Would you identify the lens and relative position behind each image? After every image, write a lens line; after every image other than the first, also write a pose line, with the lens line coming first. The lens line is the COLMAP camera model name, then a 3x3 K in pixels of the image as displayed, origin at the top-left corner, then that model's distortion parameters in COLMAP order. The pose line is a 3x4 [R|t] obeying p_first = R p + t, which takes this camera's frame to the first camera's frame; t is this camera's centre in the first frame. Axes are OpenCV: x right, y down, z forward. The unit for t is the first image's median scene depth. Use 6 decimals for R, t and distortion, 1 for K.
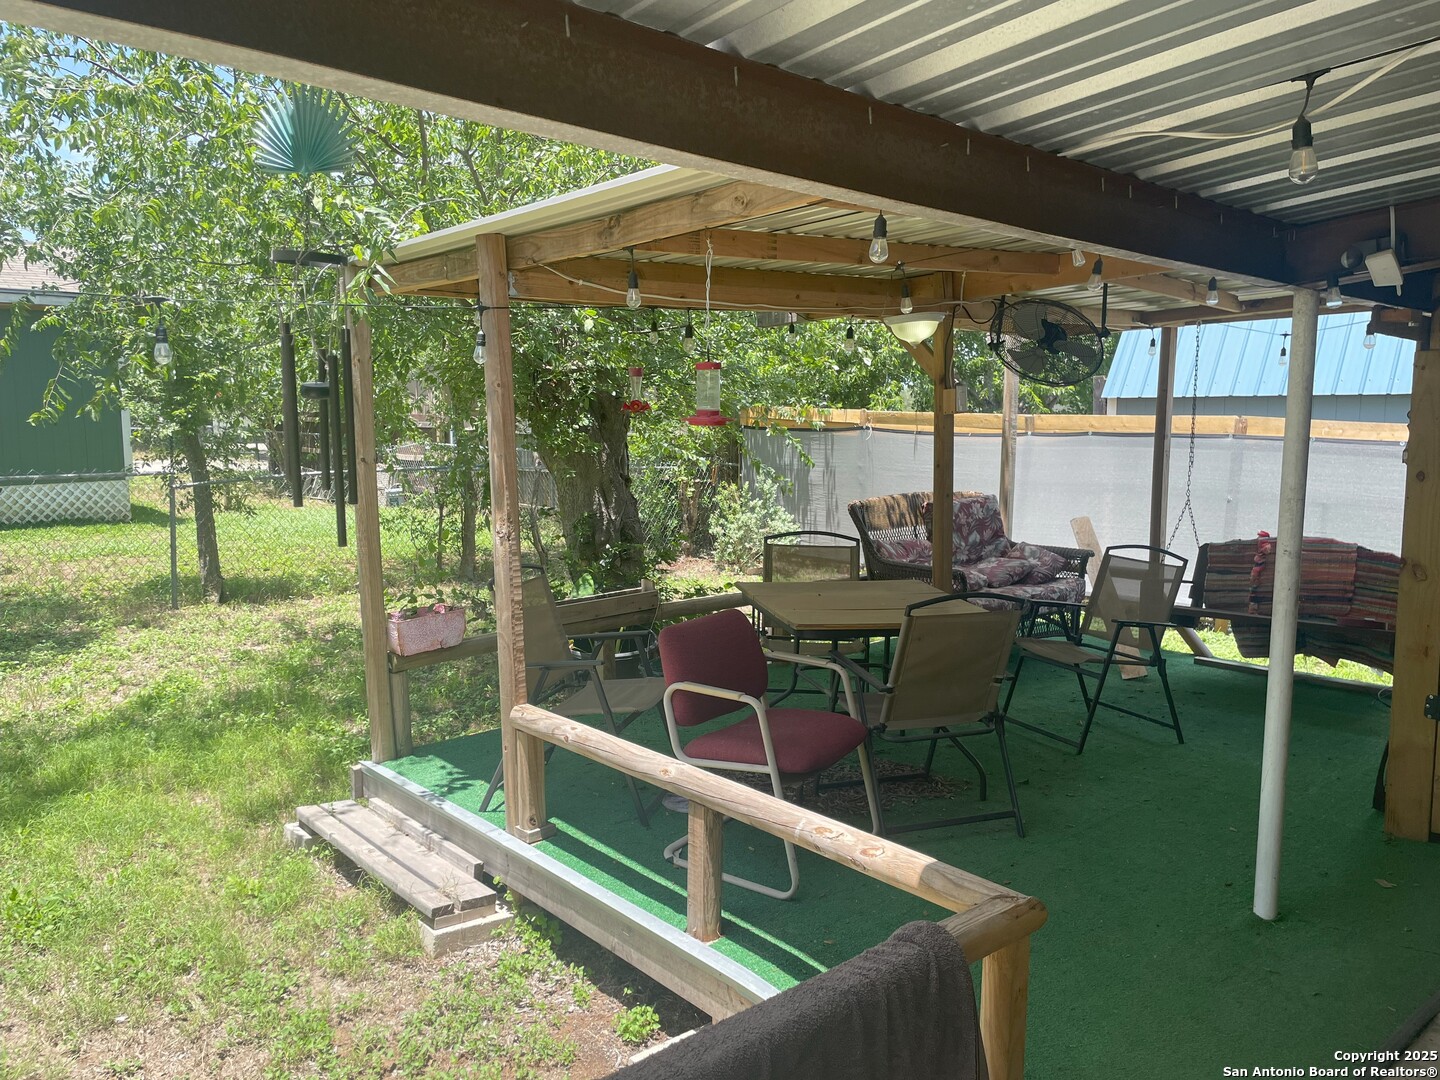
lens RADIAL K [[1066.7, 0, 711.0], [0, 1066.7, 546.3], [0, 0, 1]] dist [0.086421, -0.100866]
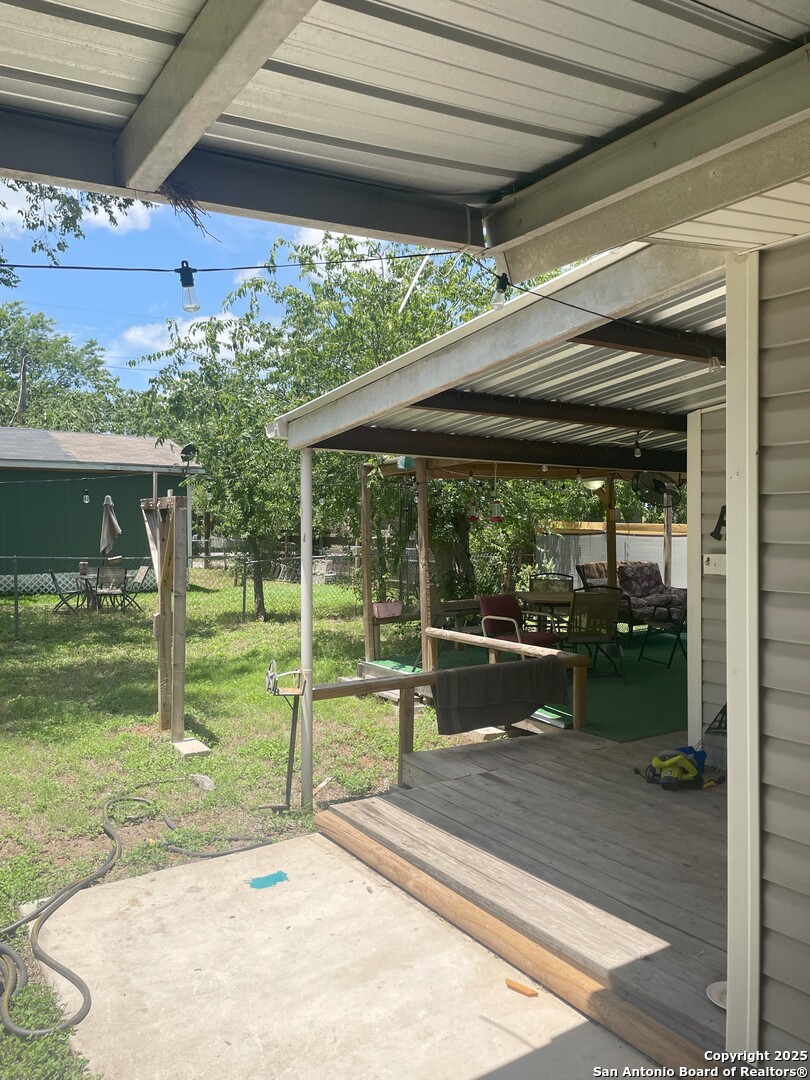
lens RADIAL K [[800.1, 0, 405.0], [0, 800.1, 540.0], [0, 0, 1]] dist [0.086421, -0.100866]
pose [[0.987753, -0.006553, -0.155888, 0.041333], [-0.011127, 0.993615, -0.112276, 0.082615], [0.155628, 0.112635, 0.981373, -0.532071]]
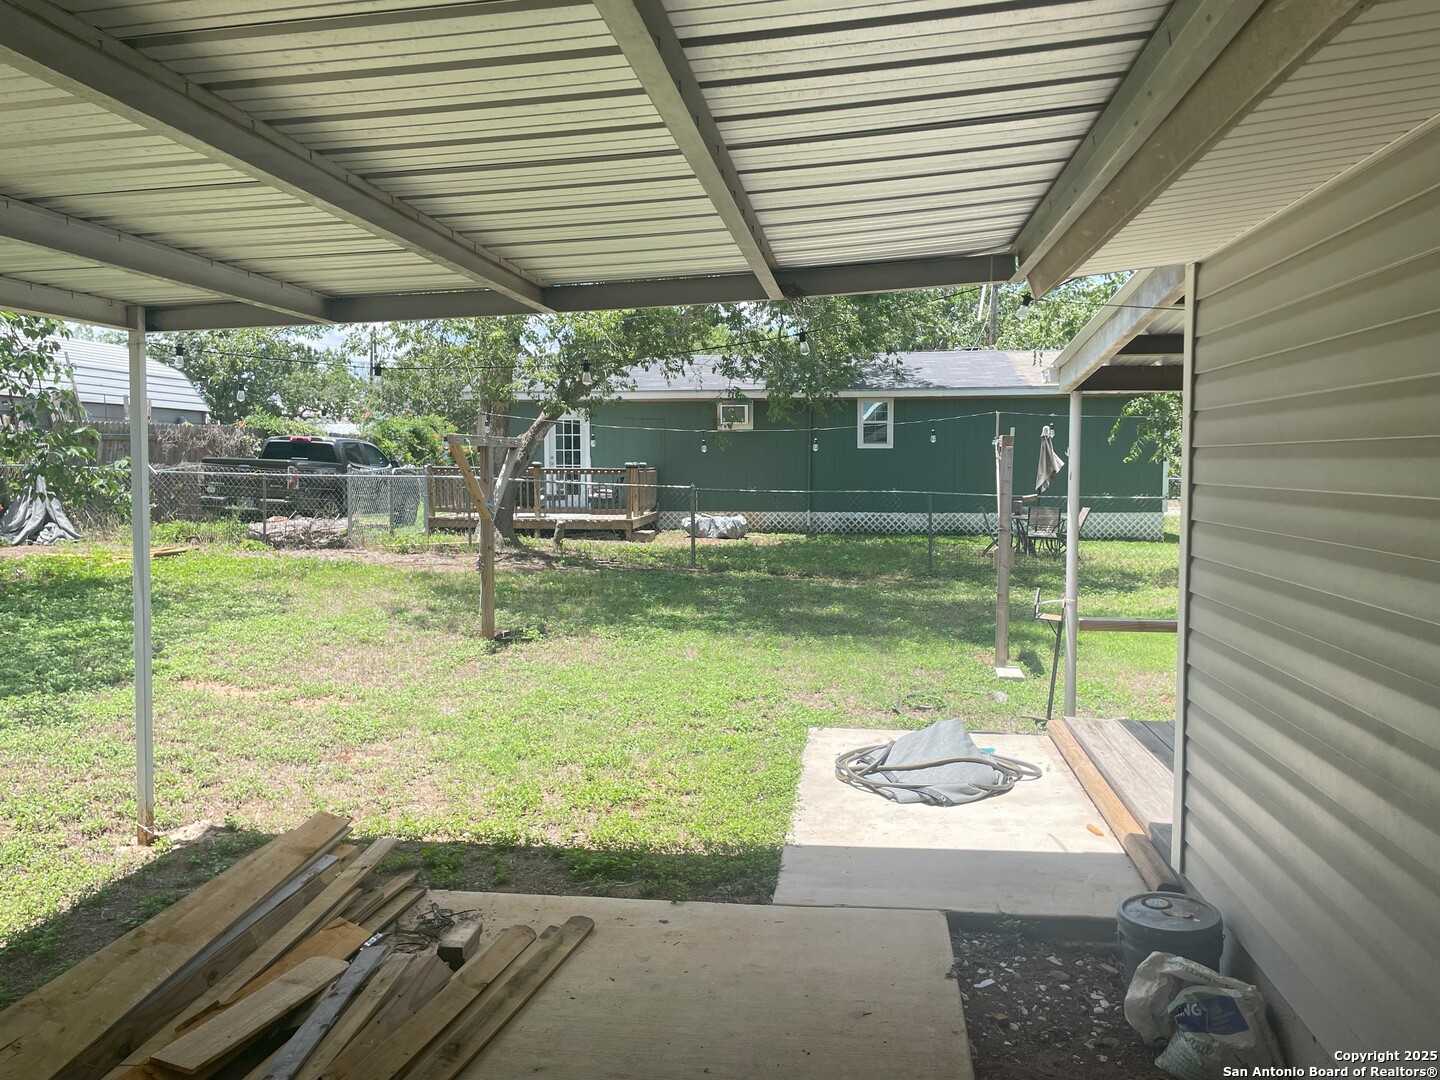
lens RADIAL K [[1066.6, 0, 716.9], [0, 1066.6, 533.9], [0, 0, 1]] dist [0.080608, -0.108918]
pose [[0.633517, 0.043103, -0.772527, 0.390817], [-0.091305, 0.995635, -0.019324, 0.103920], [0.768322, 0.082778, 0.634688, -0.731003]]
